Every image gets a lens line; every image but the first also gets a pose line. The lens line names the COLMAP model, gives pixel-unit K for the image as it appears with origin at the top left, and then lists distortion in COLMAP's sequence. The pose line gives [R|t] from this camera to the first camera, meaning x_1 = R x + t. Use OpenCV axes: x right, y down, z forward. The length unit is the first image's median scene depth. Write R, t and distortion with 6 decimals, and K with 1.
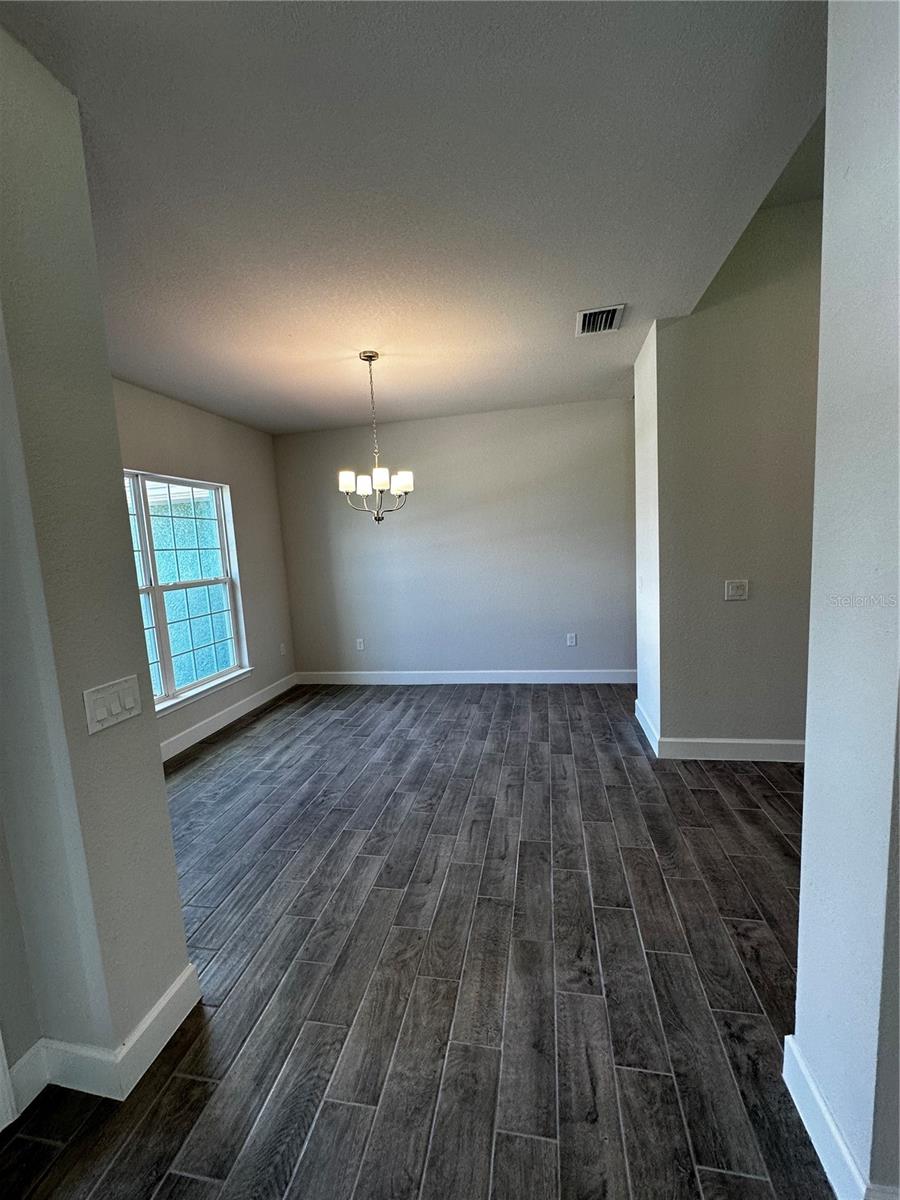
lens RADIAL K [[479.4, 0, 453.1], [0, 479.4, 603.1], [0, 0, 1]] dist [-0.003323, 0.001657]
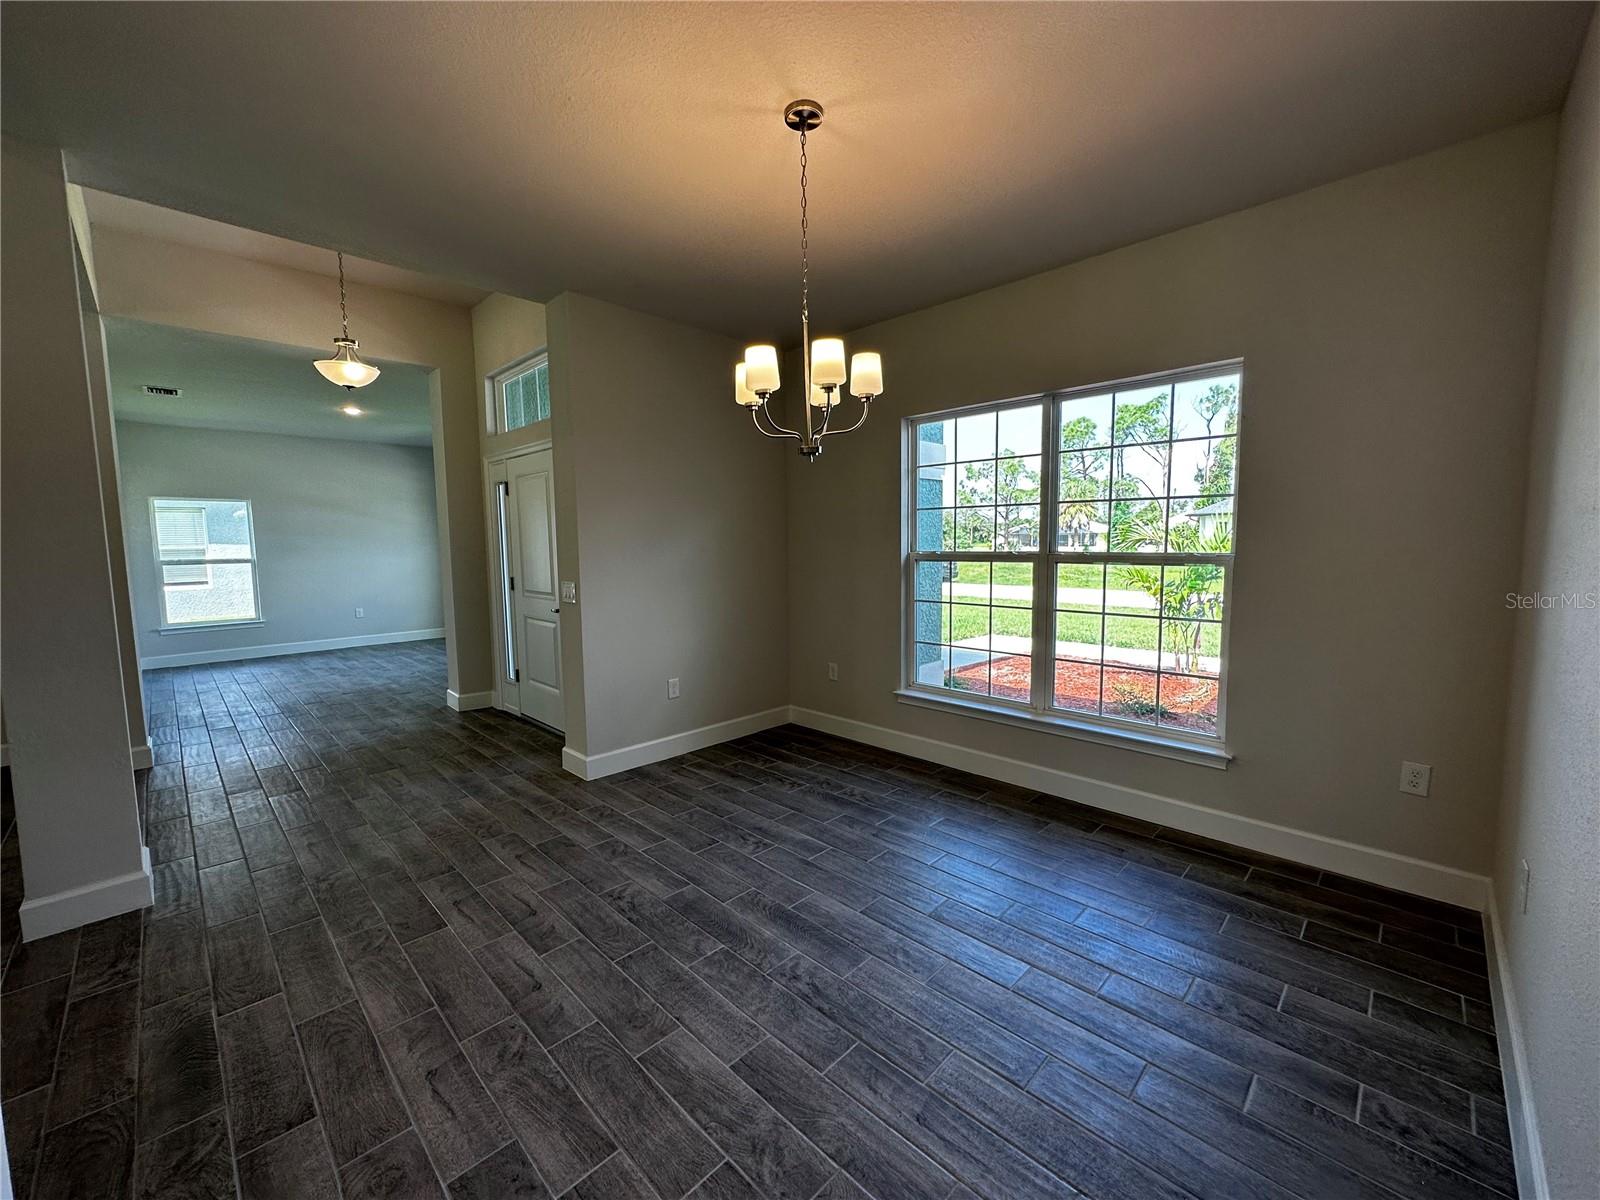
lens RADIAL K [[639.2, 0, 802.3], [0, 639.2, 601.8], [0, 0, 1]] dist [-0.003323, 0.001657]
pose [[-0.552606, 0.142759, -0.821125, 0.462769], [-0.060115, 0.975828, 0.210111, -0.182204], [0.831272, 0.165471, -0.530666, 1.528735]]
